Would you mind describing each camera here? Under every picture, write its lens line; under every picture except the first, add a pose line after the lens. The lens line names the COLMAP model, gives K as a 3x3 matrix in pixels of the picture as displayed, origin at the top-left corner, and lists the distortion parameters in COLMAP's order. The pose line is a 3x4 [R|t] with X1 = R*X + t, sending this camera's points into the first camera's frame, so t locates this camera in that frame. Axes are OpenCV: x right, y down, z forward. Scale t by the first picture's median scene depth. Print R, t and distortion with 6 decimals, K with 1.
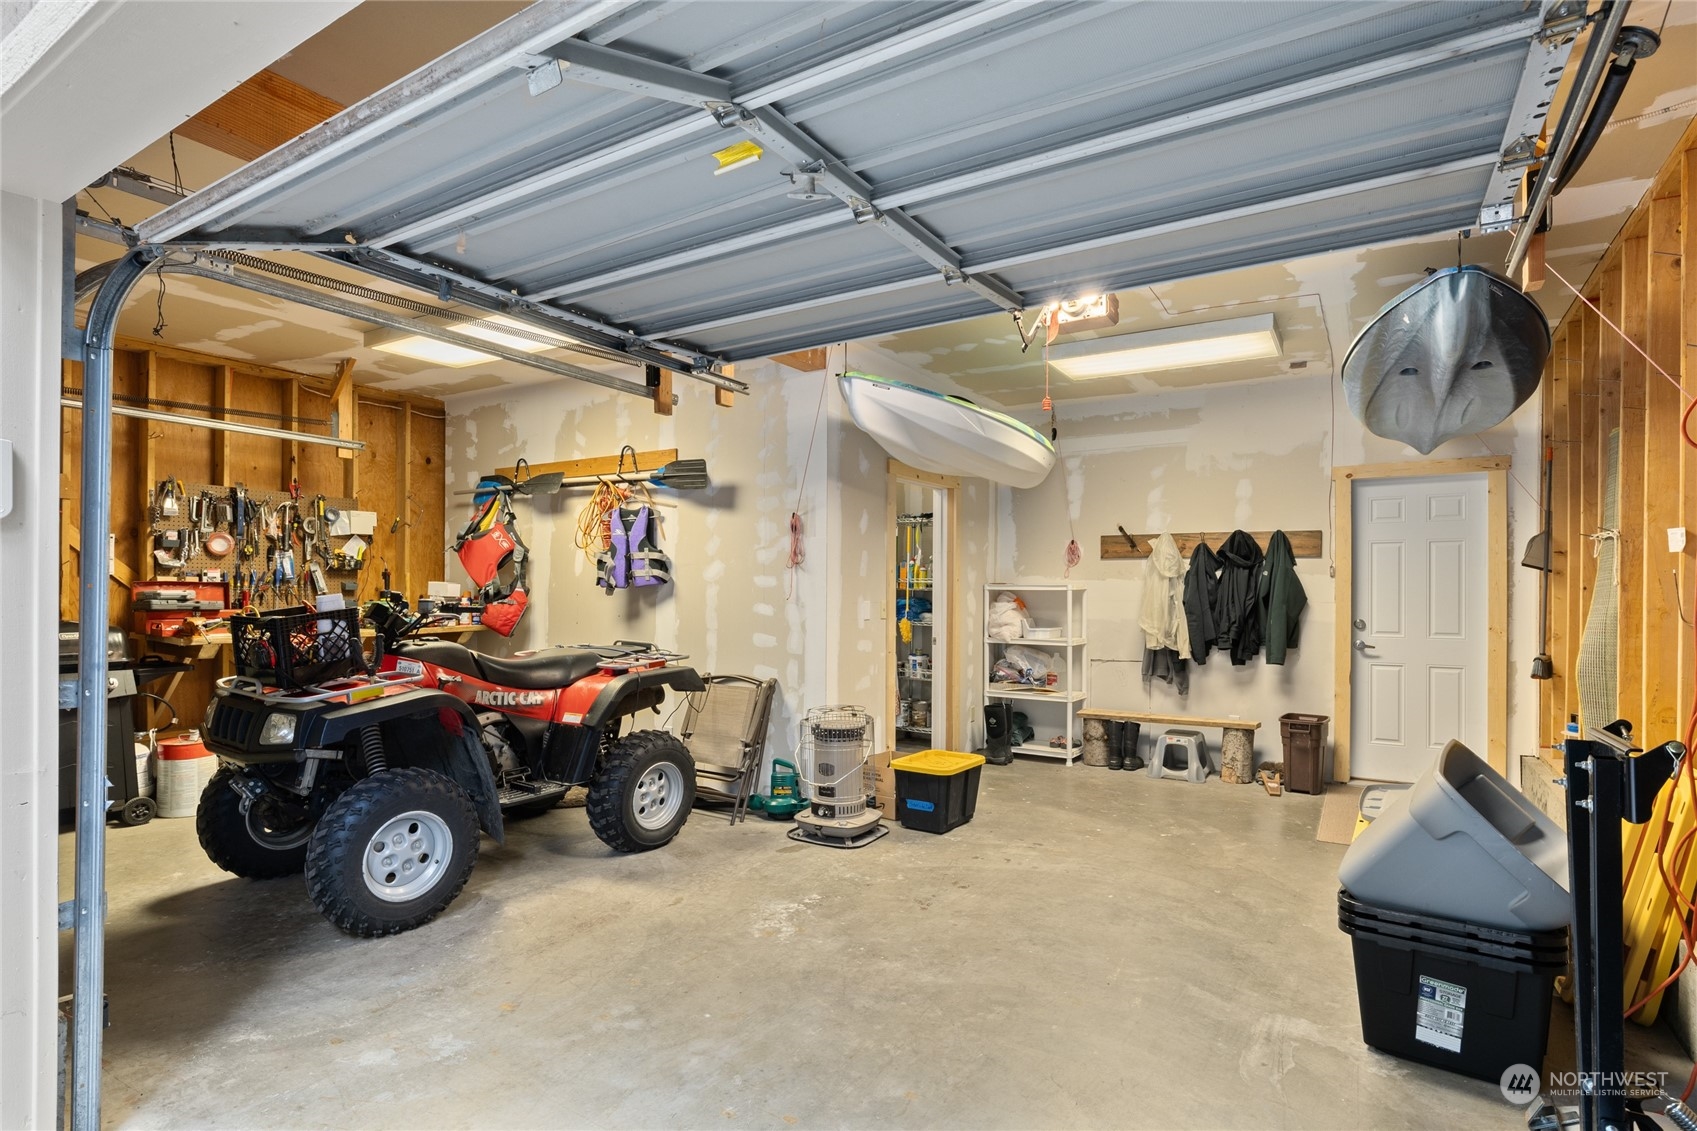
lens RADIAL K [[849.2, 0, 848.0], [0, 849.2, 583.7], [0, 0, 1]] dist [-0.006213, 0.000277]
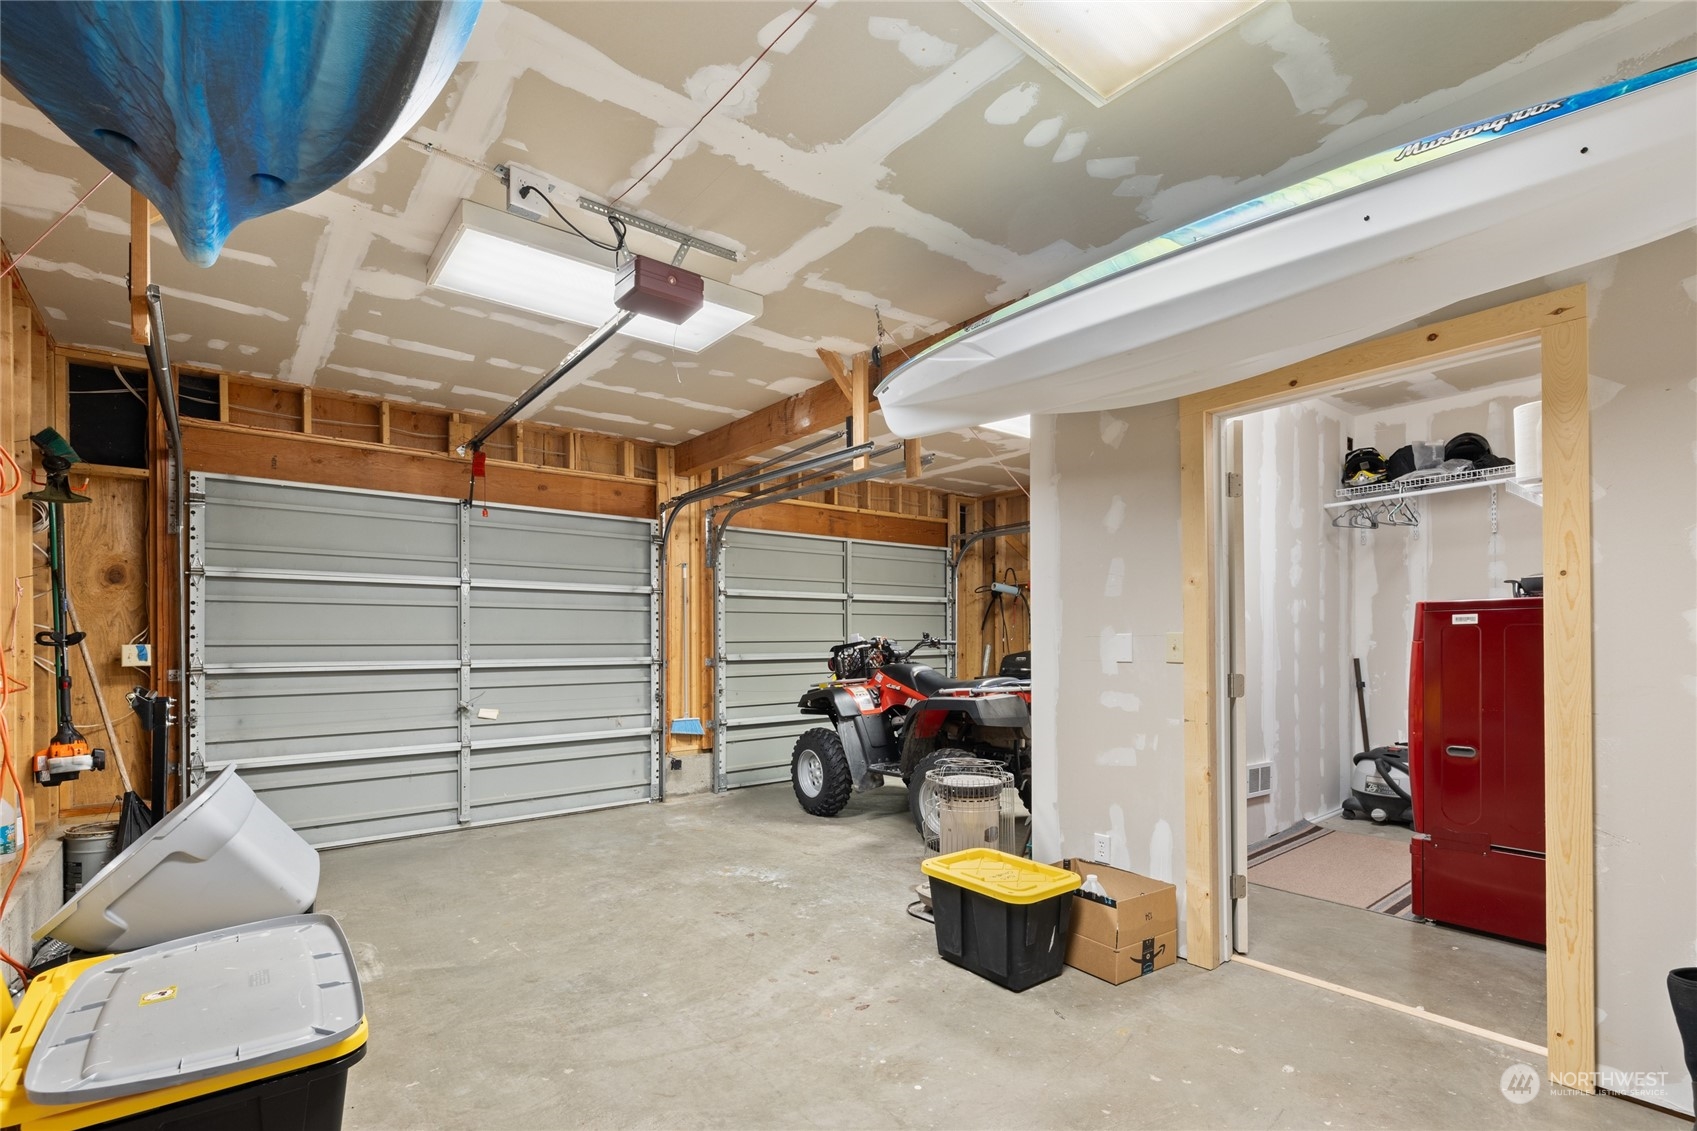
lens RADIAL K [[770.8, 0, 825.6], [0, 770.8, 633.2], [0, 0, 1]] dist [-0.000122, -0.000078]
pose [[-0.322991, -0.015077, -0.946282, 0.945878], [0.008910, 0.999780, -0.018970, 0.041805], [0.946360, -0.014559, -0.322786, 1.395736]]
